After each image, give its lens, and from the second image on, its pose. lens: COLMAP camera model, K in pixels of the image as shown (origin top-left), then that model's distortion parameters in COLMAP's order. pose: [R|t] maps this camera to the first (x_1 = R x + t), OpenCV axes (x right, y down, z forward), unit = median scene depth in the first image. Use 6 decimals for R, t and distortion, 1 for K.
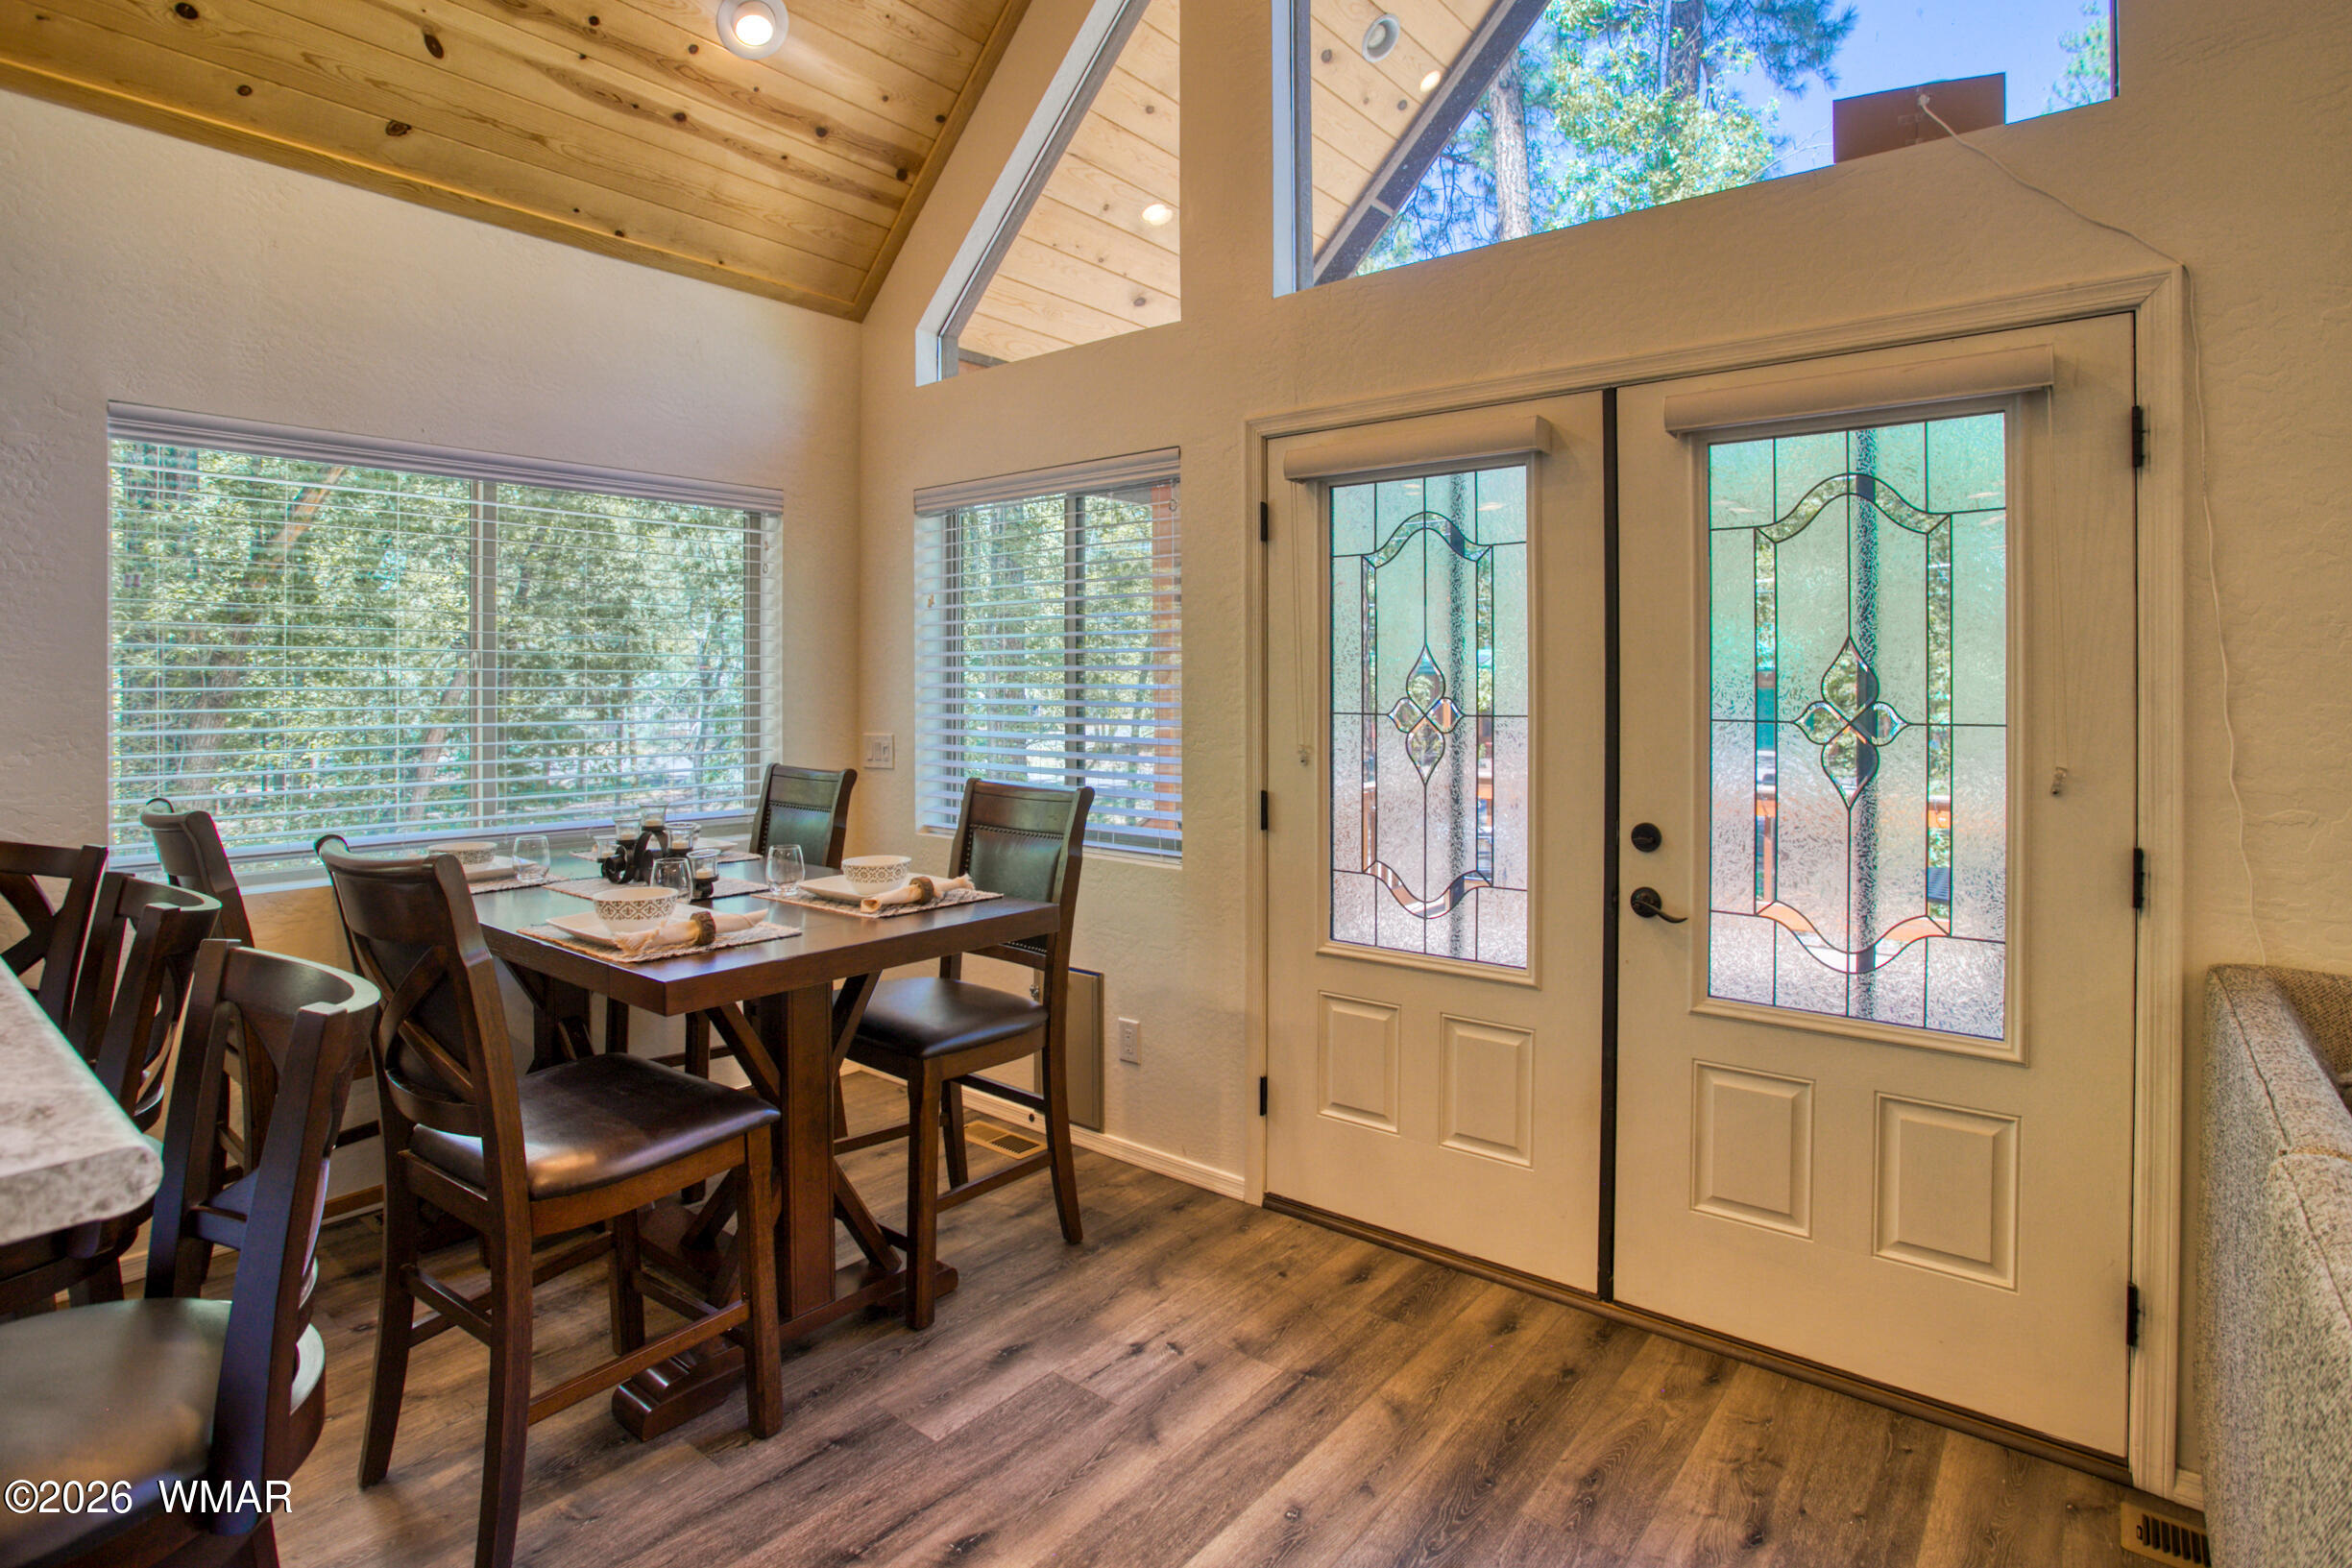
lens RADIAL K [[1210.7, 0, 1158.5], [0, 1210.7, 687.1], [0, 0, 1]] dist [-0.077057, 0.030487]
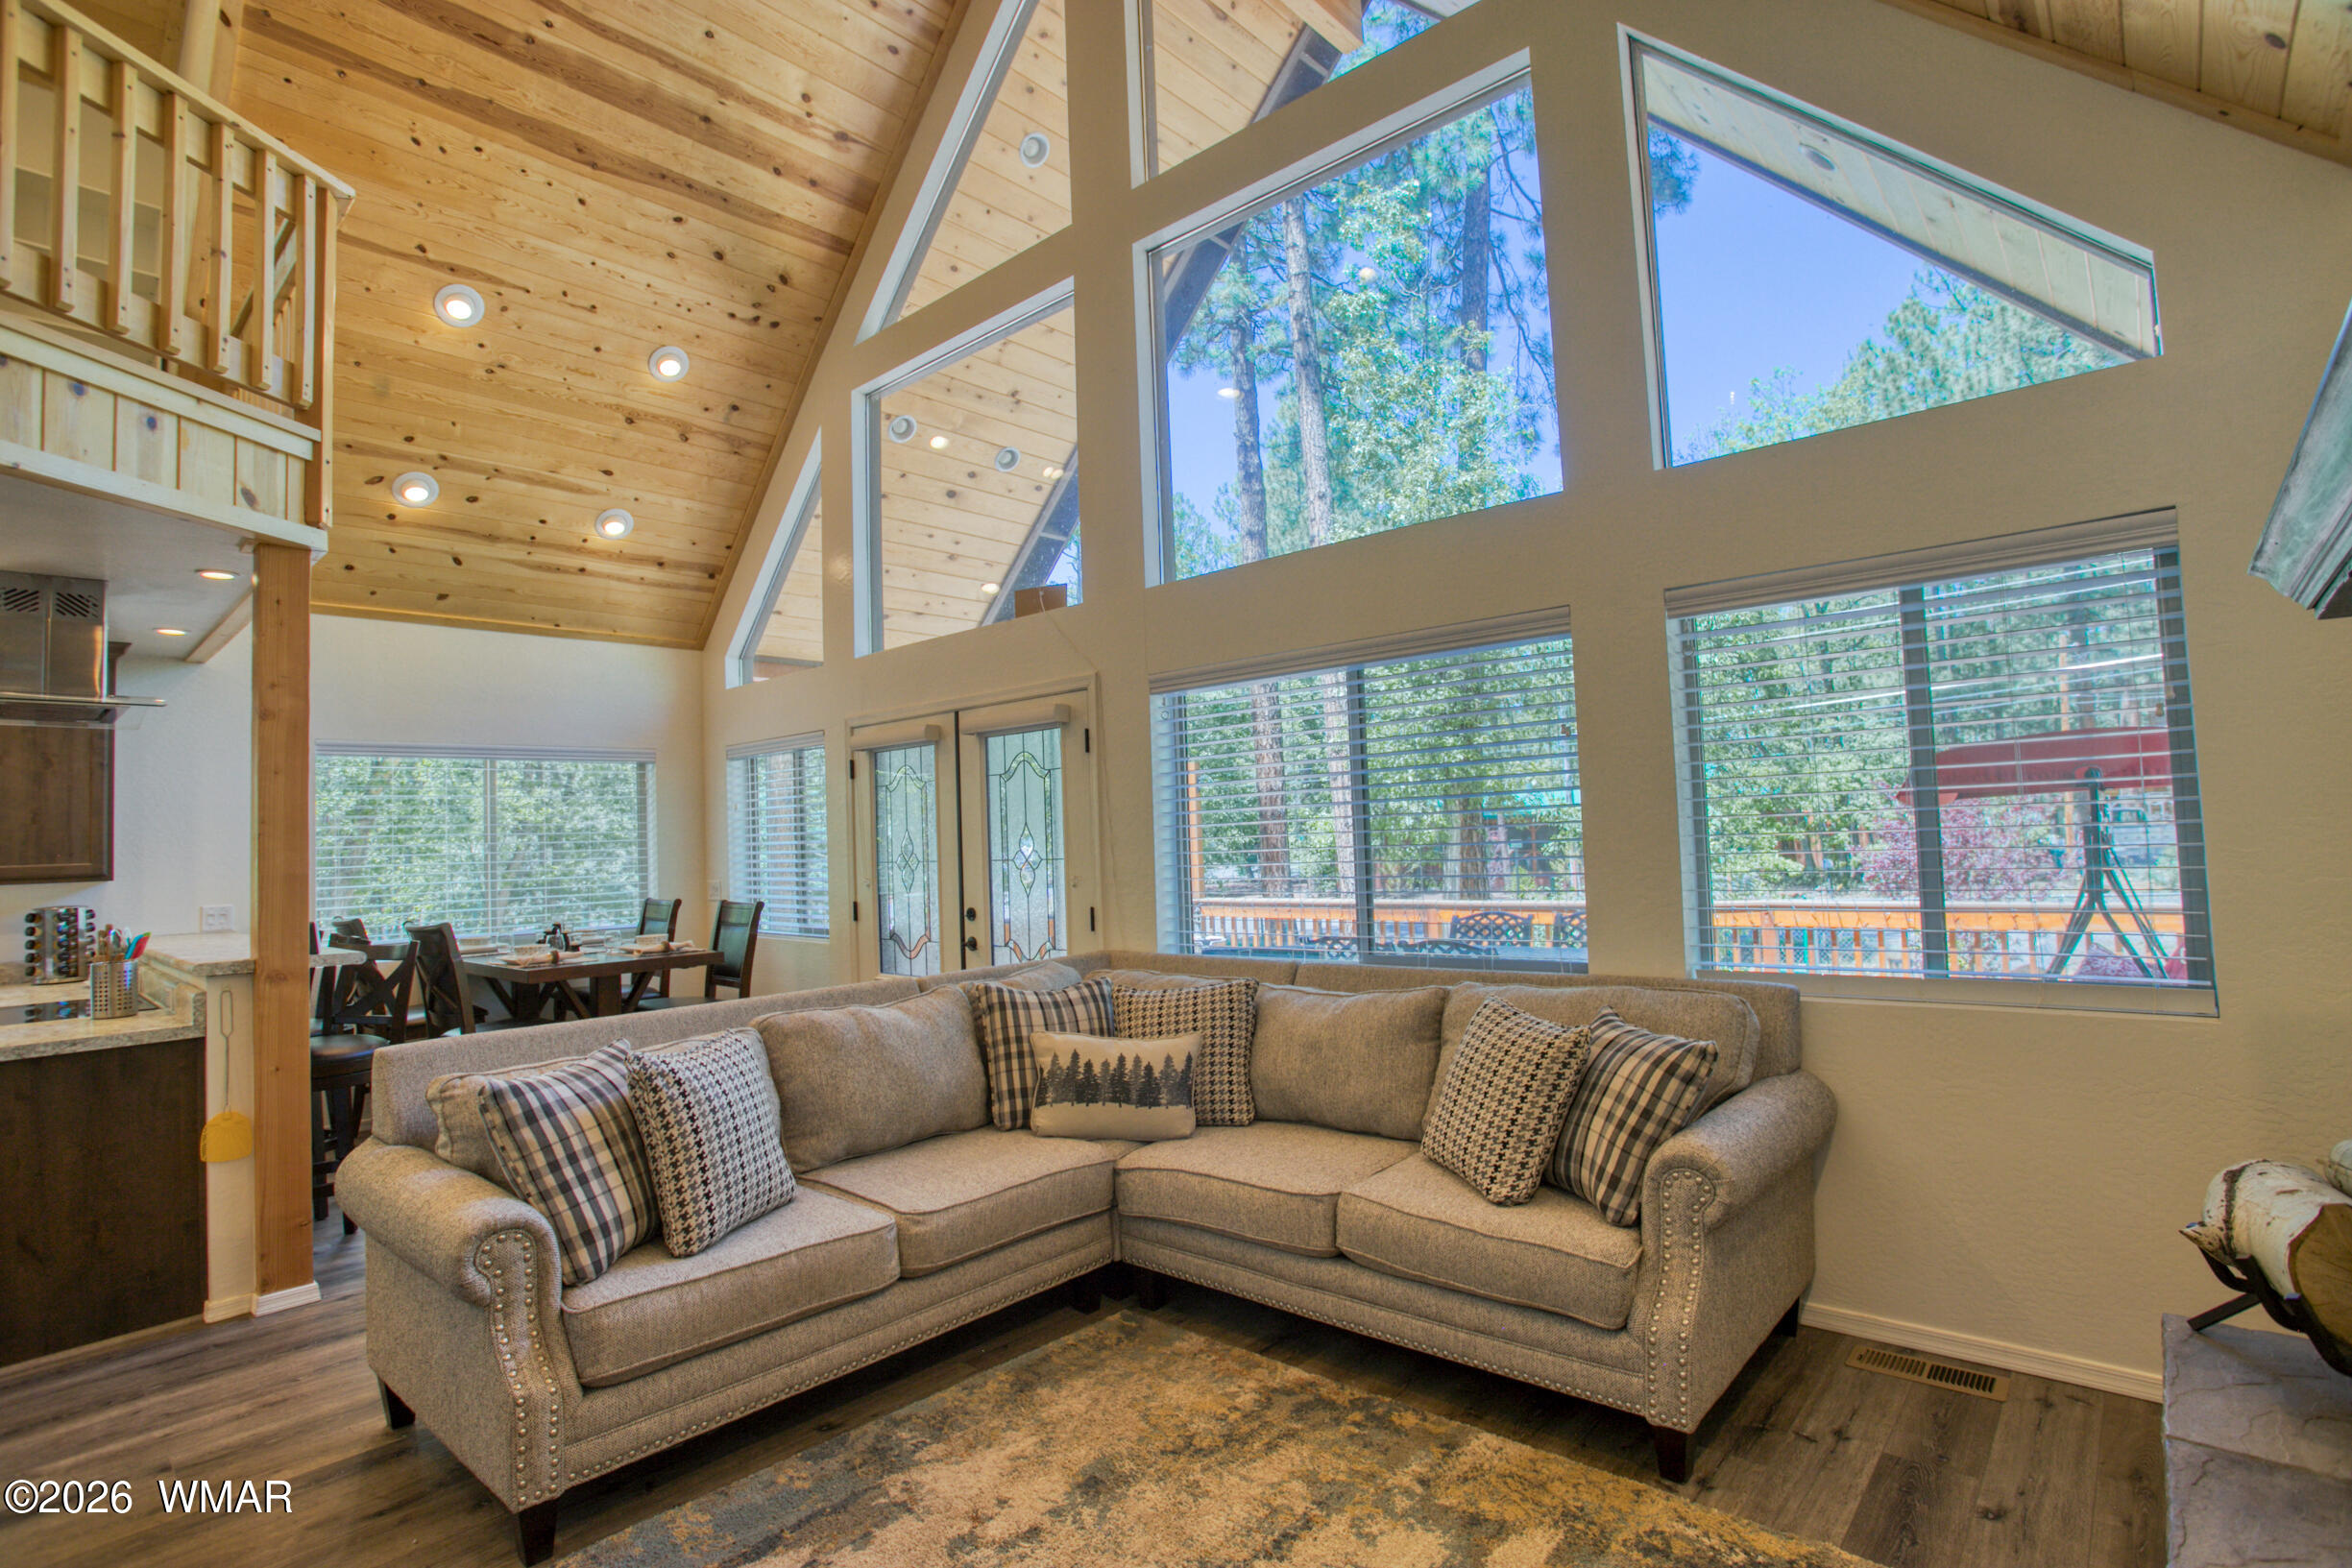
lens RADIAL K [[1185.7, 0, 1177.8], [0, 1185.7, 739.0], [0, 0, 1]] dist [-0.079980, 0.026337]
pose [[0.998082, -0.042759, -0.044755, 0.766879], [0.039009, 0.995905, -0.081555, -0.002625], [0.048059, 0.079652, 0.995664, -1.000719]]
